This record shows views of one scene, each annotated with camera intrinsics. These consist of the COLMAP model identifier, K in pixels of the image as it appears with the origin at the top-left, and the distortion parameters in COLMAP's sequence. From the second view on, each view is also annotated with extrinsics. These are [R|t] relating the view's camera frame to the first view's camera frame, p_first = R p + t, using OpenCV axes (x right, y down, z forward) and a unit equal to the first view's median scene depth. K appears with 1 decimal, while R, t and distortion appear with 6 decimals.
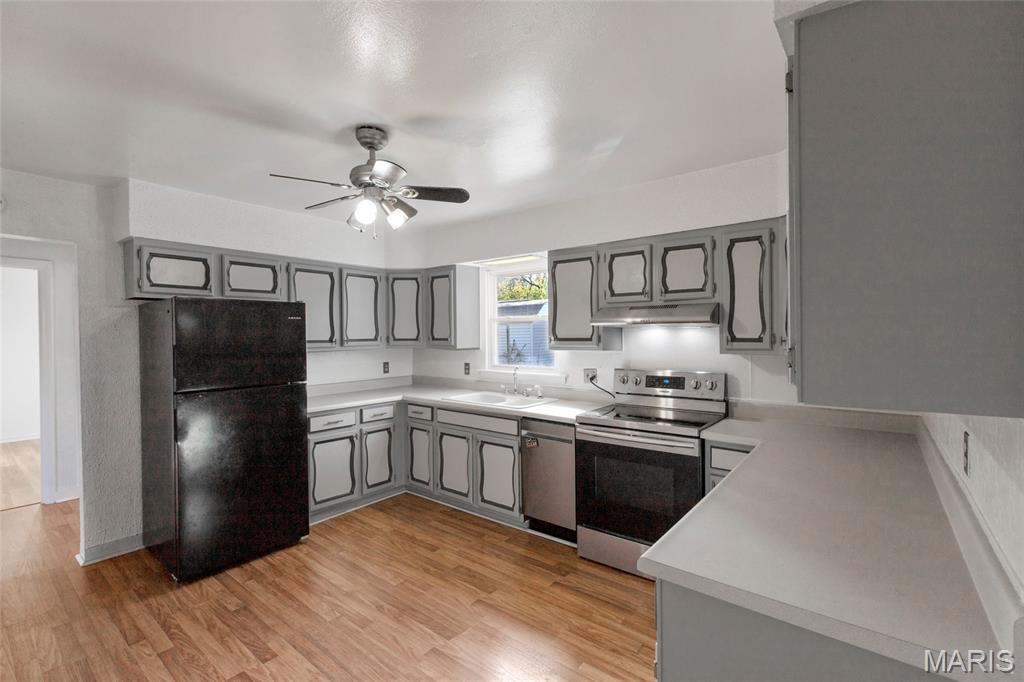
lens RADIAL K [[457.2, 0, 516.4], [0, 457.2, 337.6], [0, 0, 1]] dist [-0.000016, 0.000055]
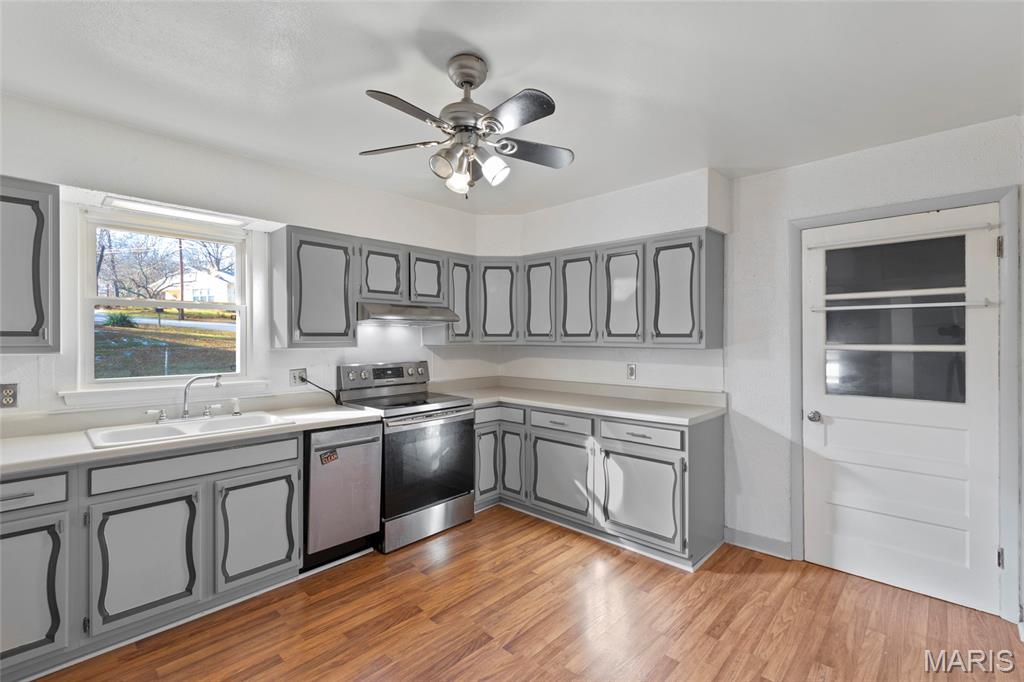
lens RADIAL K [[457.2, 0, 516.4], [0, 457.2, 337.6], [0, 0, 1]] dist [-0.000016, 0.000055]
pose [[0.082396, -0.006492, 0.996579, -0.799335], [-0.002218, 0.999975, 0.006698, 0.002250], [-0.996597, -0.002763, 0.082379, 0.615866]]
